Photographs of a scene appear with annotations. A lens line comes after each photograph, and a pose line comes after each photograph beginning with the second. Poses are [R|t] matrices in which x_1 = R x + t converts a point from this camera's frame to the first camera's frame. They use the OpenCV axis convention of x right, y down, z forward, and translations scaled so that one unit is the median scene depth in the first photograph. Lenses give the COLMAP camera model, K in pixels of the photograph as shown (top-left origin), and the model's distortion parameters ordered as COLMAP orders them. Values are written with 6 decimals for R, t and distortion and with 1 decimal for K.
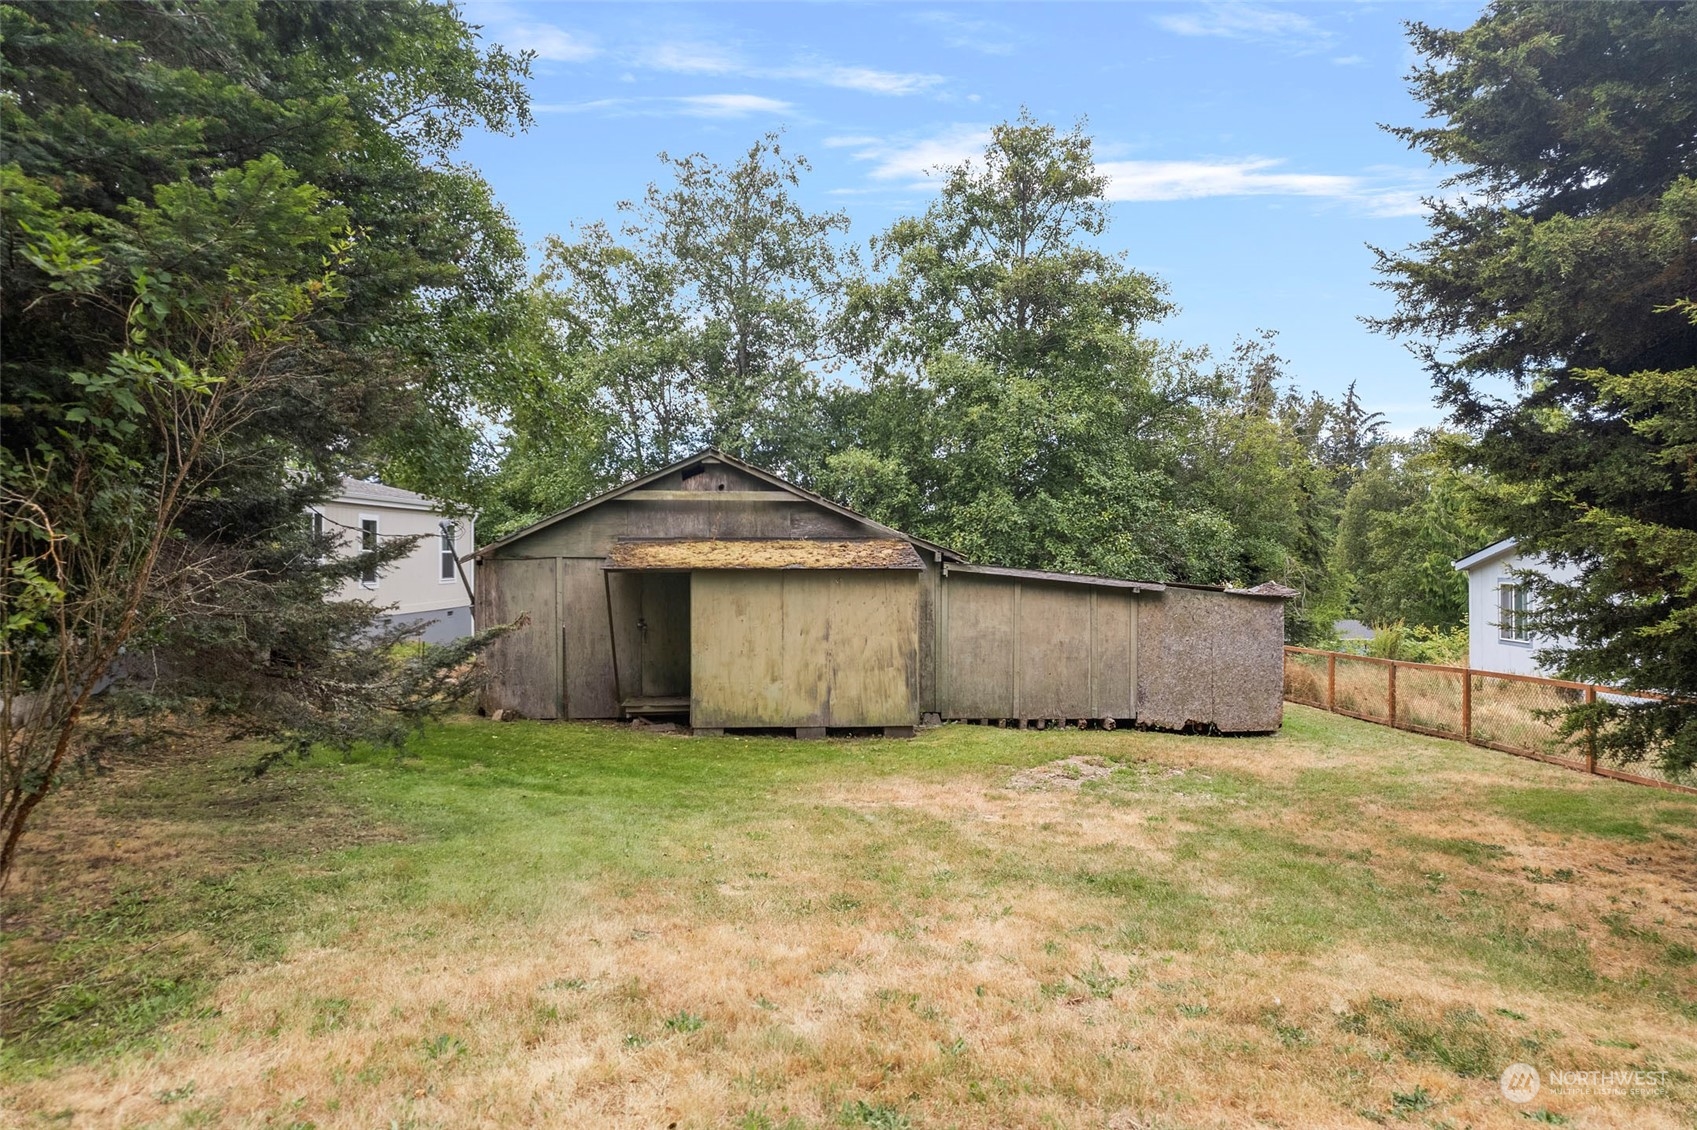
lens RADIAL K [[1096.5, 0, 848.5], [0, 1096.5, 565.0], [0, 0, 1]] dist [-0.044423, 0.000123]
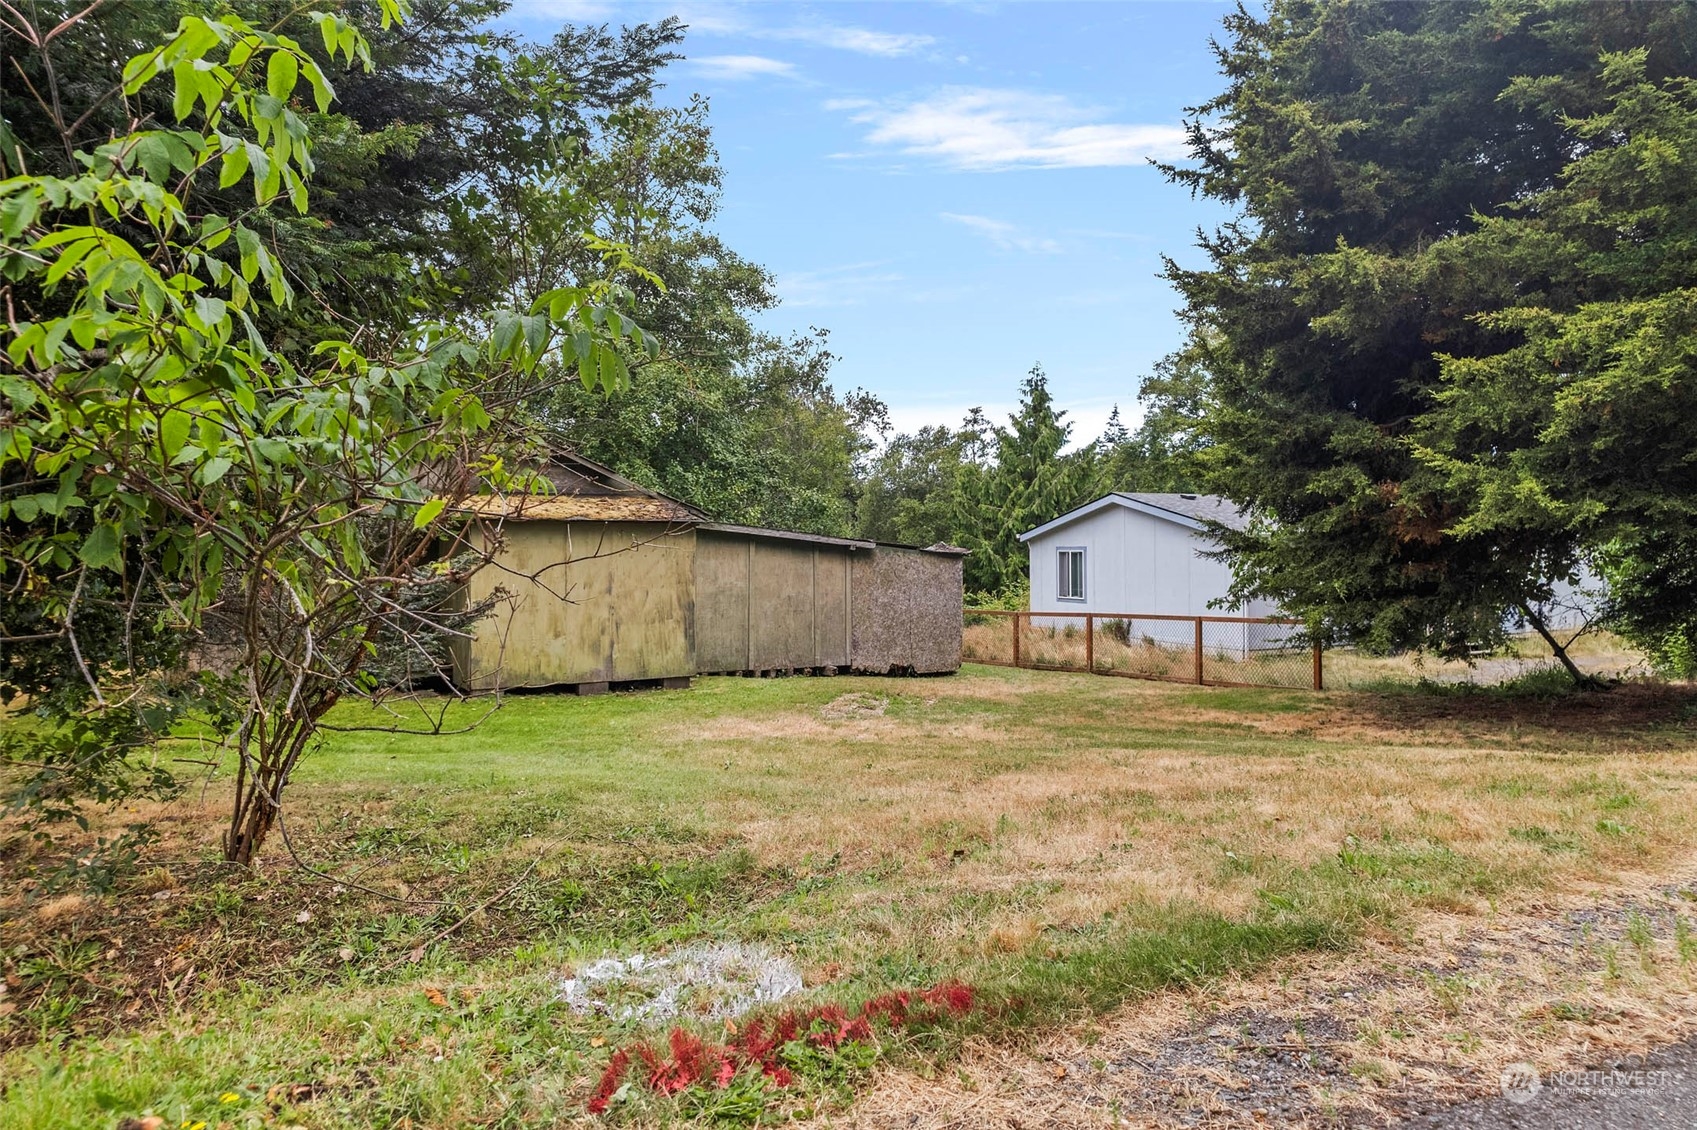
lens RADIAL K [[1096.5, 0, 848.5], [0, 1096.5, 565.0], [0, 0, 1]] dist [-0.044423, 0.000123]
pose [[0.890581, -0.008023, 0.454755, -0.242907], [0.004330, 0.999949, 0.009161, 0.030186], [-0.454805, -0.006190, 0.890570, 0.018463]]
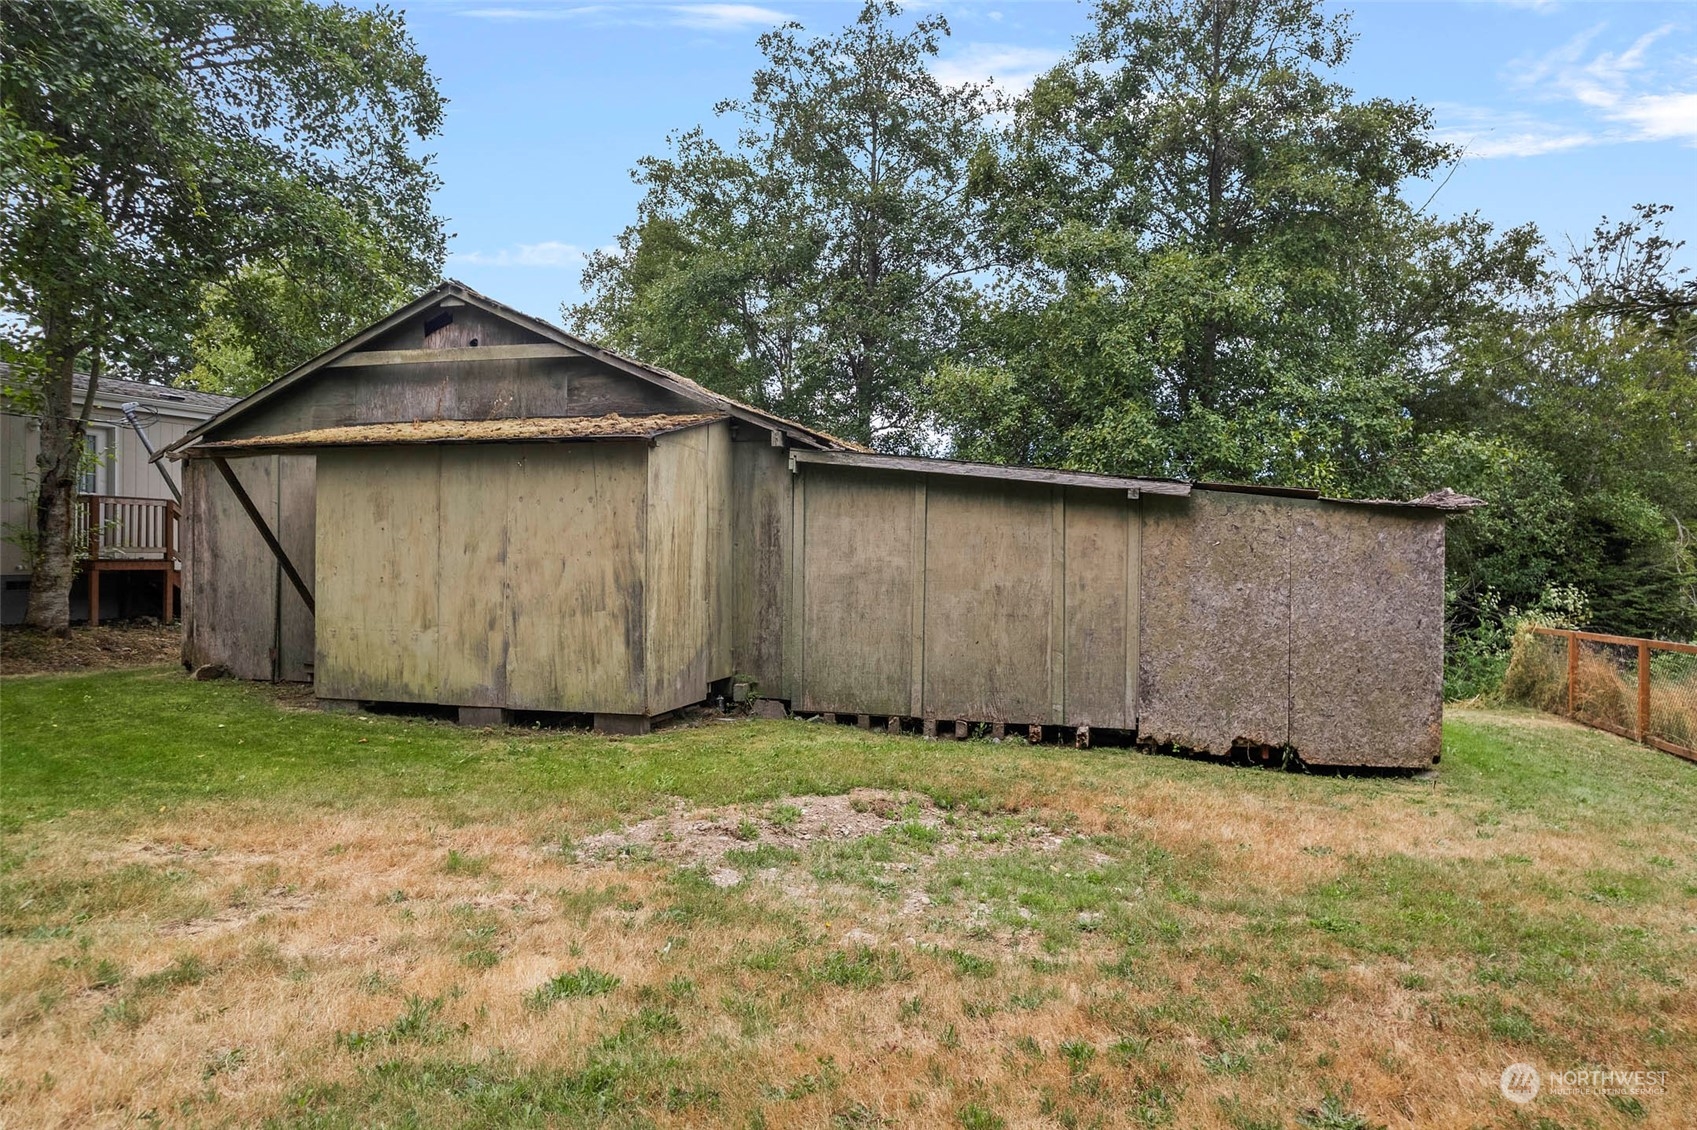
lens RADIAL K [[1096.5, 0, 848.5], [0, 1096.5, 565.0], [0, 0, 1]] dist [-0.044423, 0.000123]
pose [[0.946774, 0.008731, -0.321780, 0.305183], [-0.009583, 0.999954, -0.001063, 0.060464], [0.321756, 0.004090, 0.946814, 0.438144]]
